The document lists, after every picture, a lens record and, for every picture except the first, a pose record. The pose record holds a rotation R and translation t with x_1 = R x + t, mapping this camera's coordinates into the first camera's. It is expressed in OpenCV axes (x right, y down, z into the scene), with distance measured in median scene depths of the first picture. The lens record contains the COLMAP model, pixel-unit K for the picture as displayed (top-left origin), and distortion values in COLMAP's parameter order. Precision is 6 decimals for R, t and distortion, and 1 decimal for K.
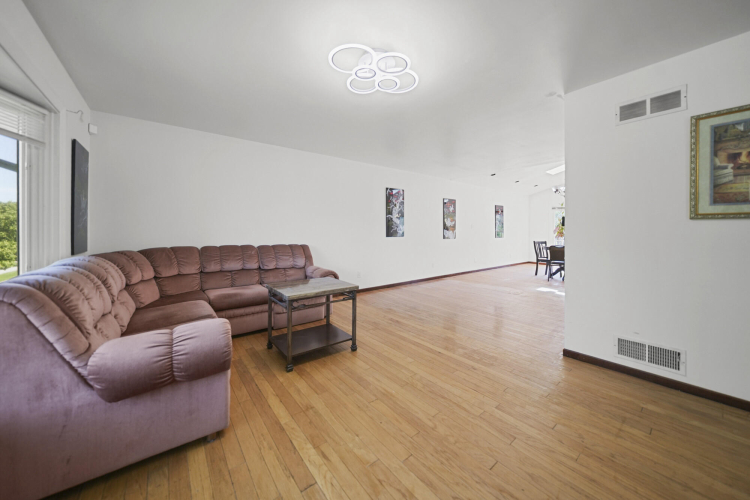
lens RADIAL K [[265.5, 0, 374.9], [0, 265.5, 229.1], [0, 0, 1]] dist [-0.001513, -0.000087]
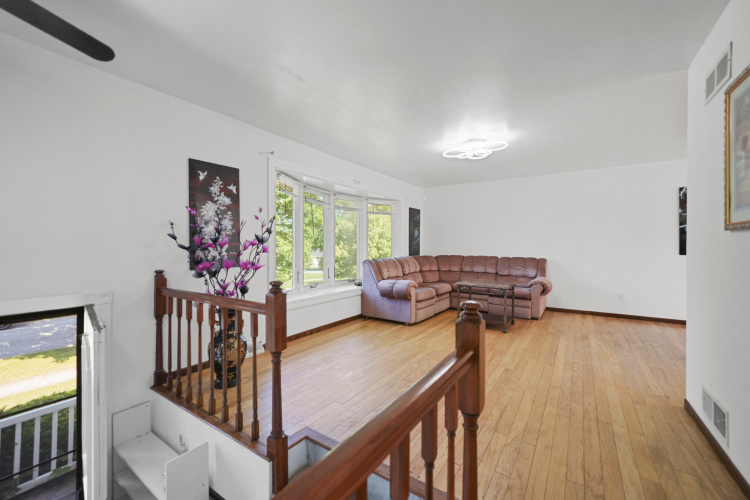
lens RADIAL K [[301.1, 0, 376.7], [0, 301.1, 247.9], [0, 0, 1]] dist [0.010822, 0.000080]
pose [[0.315754, 0.005256, -0.948826, 1.110214], [0.006468, 0.999950, 0.007692, -0.000205], [0.948819, -0.008565, 0.315704, -0.113769]]
